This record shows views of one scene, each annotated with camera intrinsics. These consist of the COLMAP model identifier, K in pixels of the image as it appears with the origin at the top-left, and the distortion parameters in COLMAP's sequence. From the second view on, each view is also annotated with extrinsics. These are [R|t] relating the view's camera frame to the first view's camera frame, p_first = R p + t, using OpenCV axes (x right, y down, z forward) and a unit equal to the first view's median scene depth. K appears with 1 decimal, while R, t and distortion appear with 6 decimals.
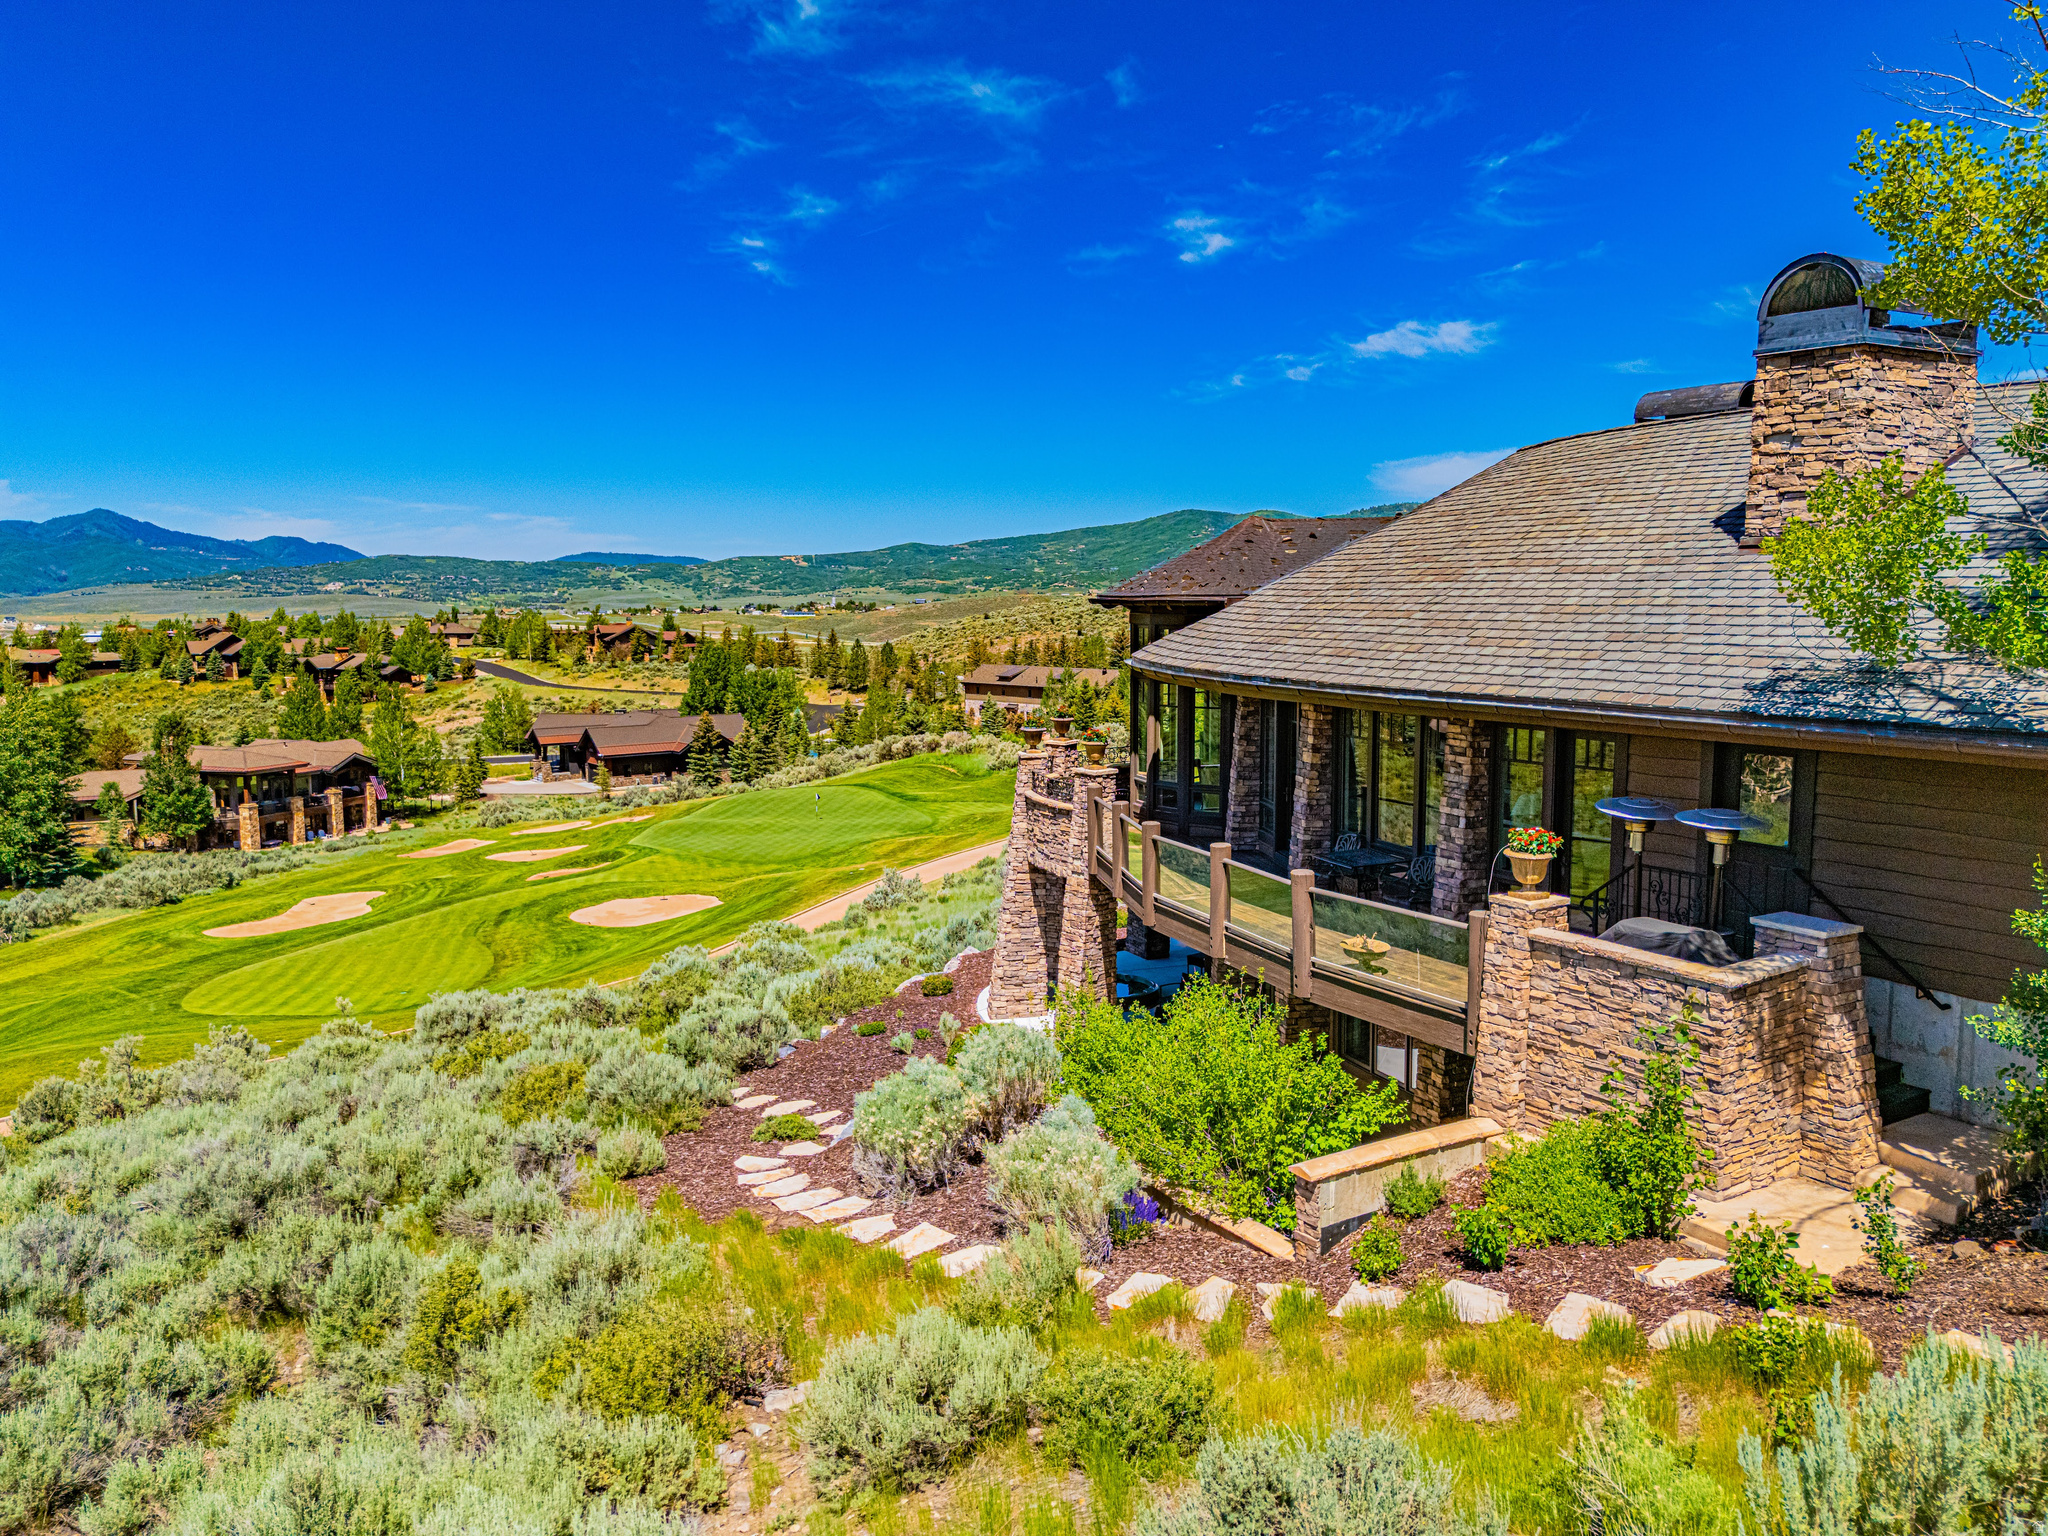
lens RADIAL K [[1526.3, 0, 1024.0], [0, 1526.3, 768.0], [0, 0, 1]] dist [0.050944, -0.040812]
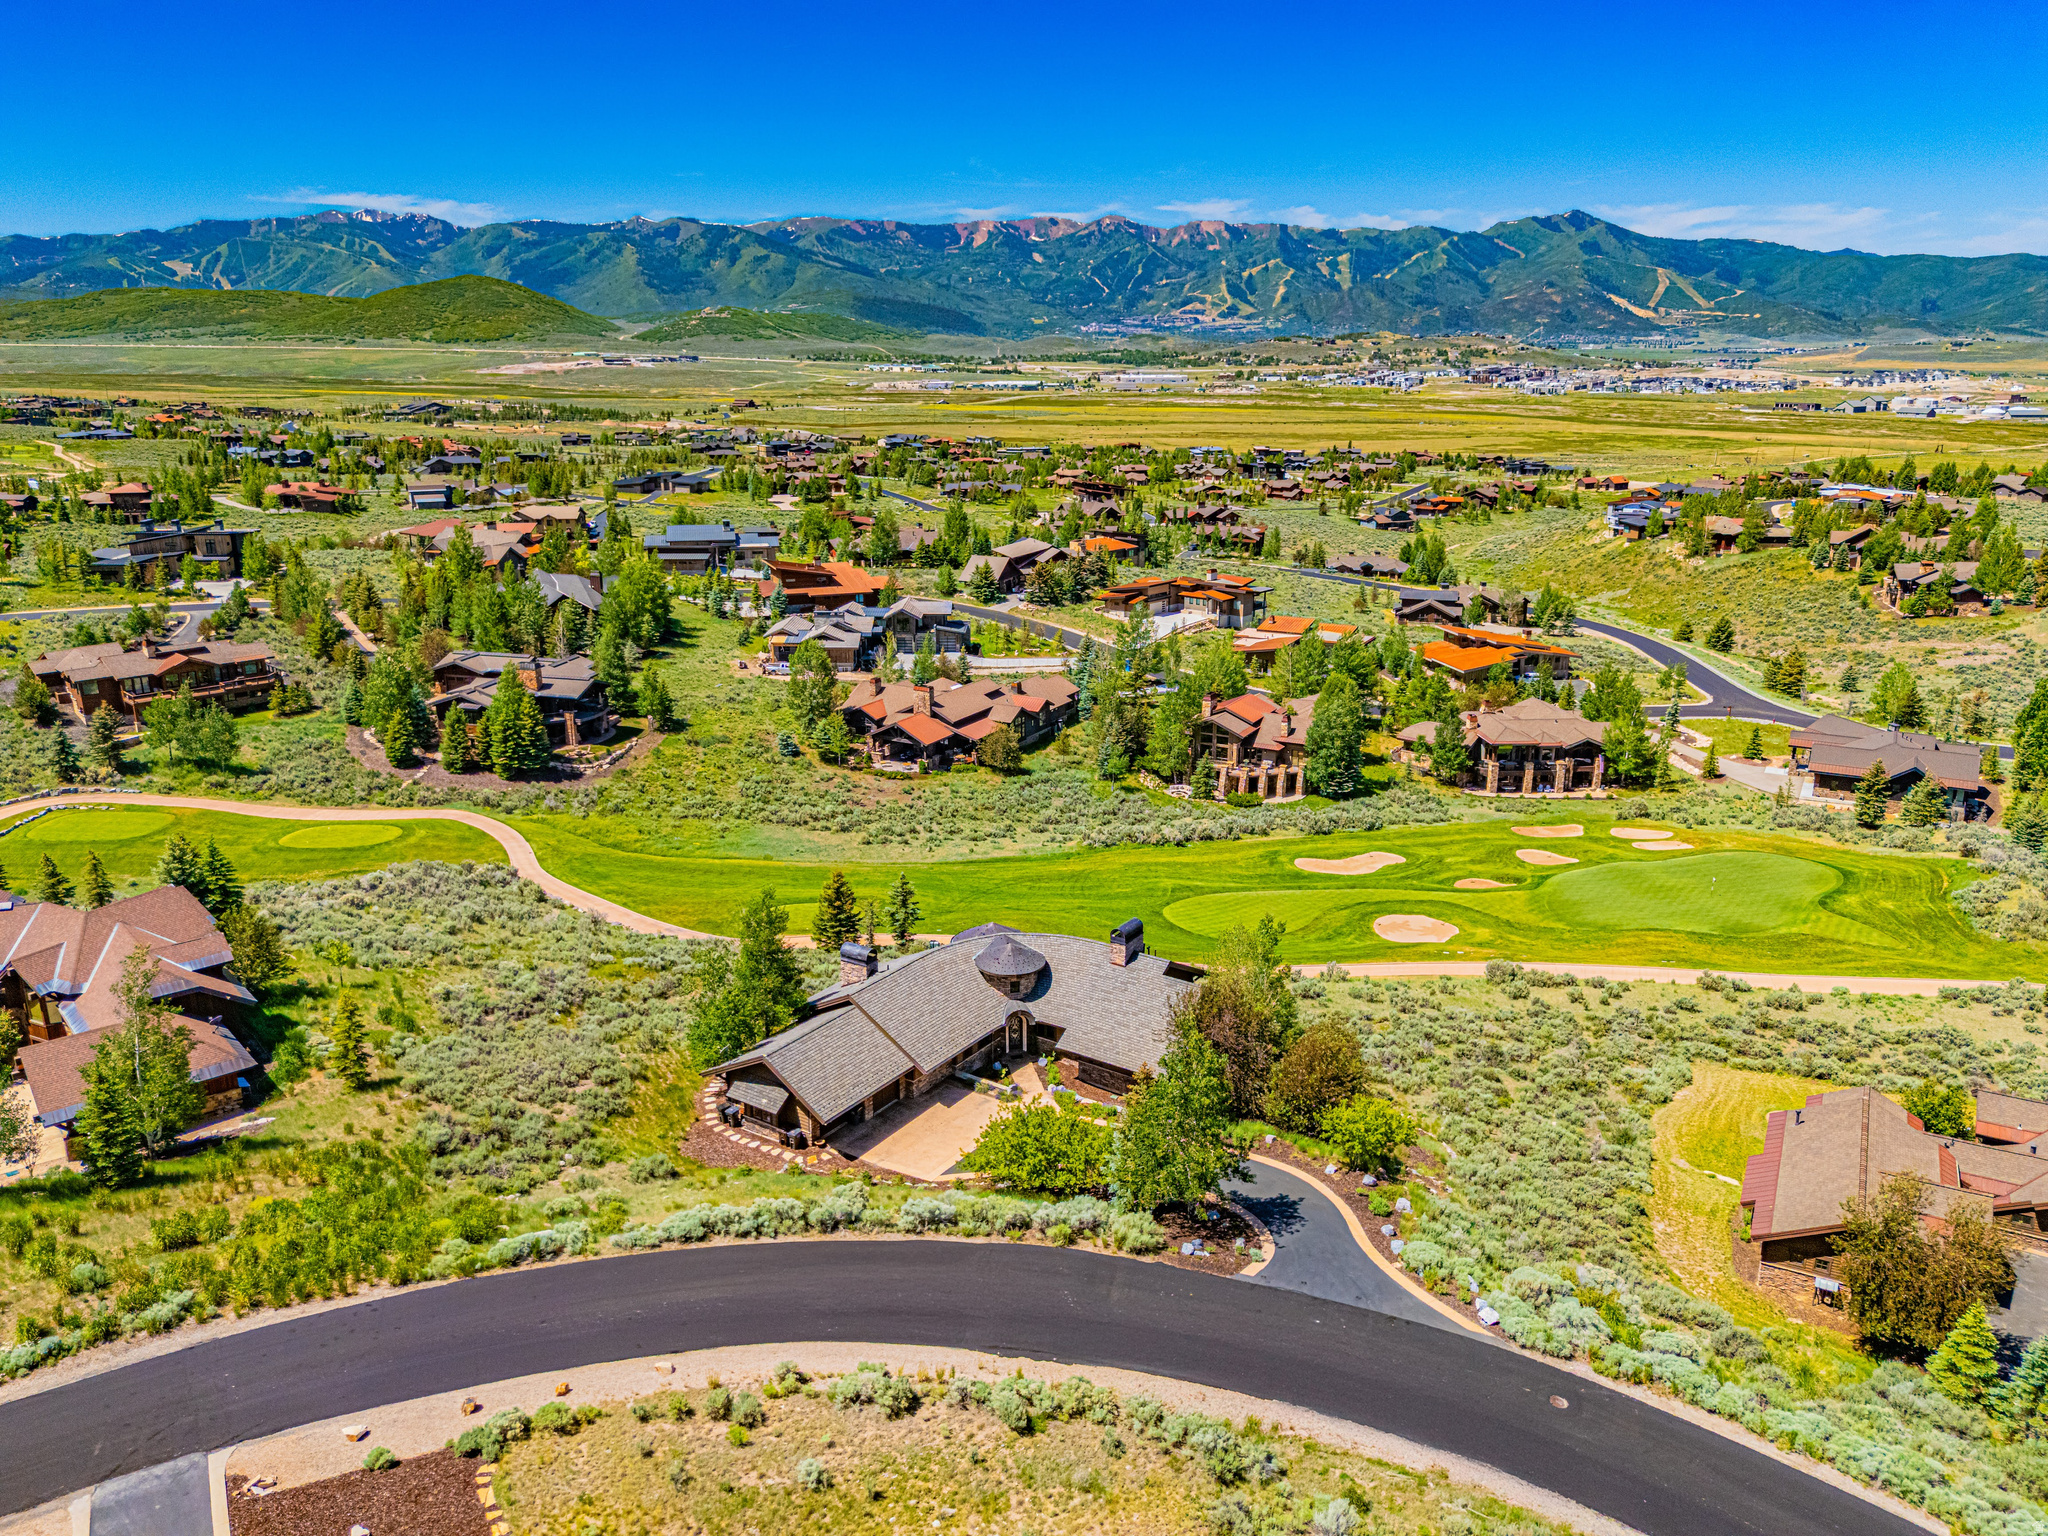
lens RADIAL K [[1526.9, 0, 1024.0], [0, 1526.9, 768.0], [0, 0, 1]] dist [0.083956, -0.090016]
pose [[0.405634, 0.258687, -0.876665, 0.285828], [-0.106918, 0.965959, 0.235565, -0.120669], [0.907761, -0.001822, 0.419484, -0.044958]]
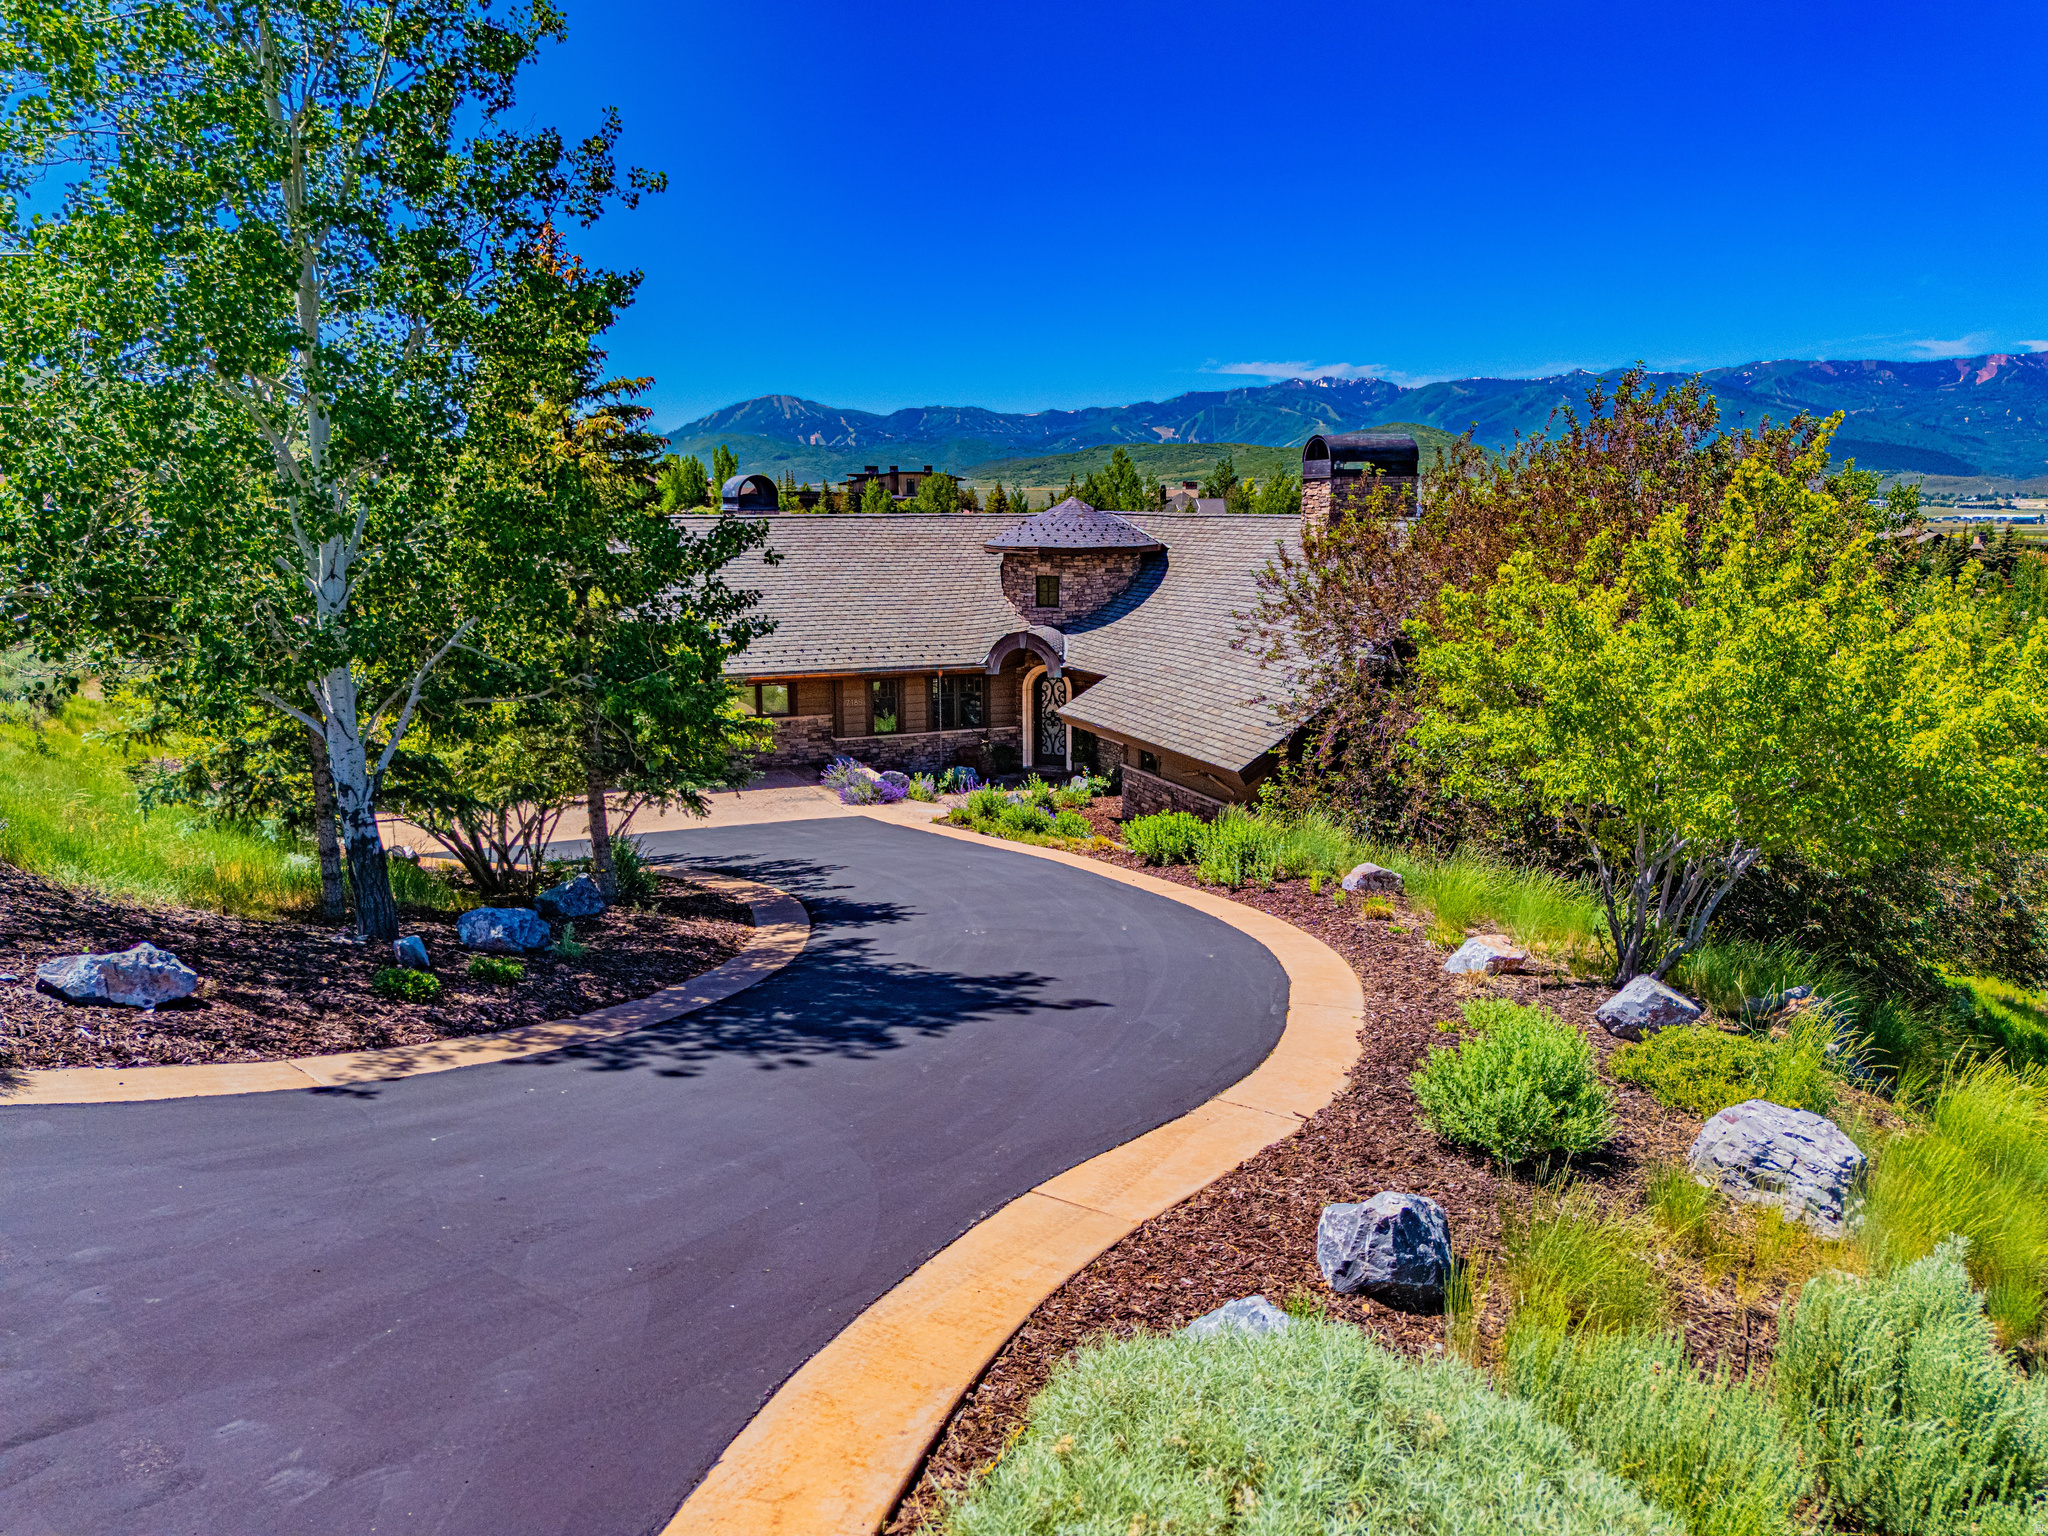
lens RADIAL K [[1526.3, 0, 1024.0], [0, 1526.3, 768.0], [0, 0, 1]] dist [0.050944, -0.040812]
pose [[-0.154727, 0.185382, -0.970409, 0.151972], [-0.111141, 0.972736, 0.203547, -0.020488], [0.981686, 0.139346, -0.129906, 0.093163]]
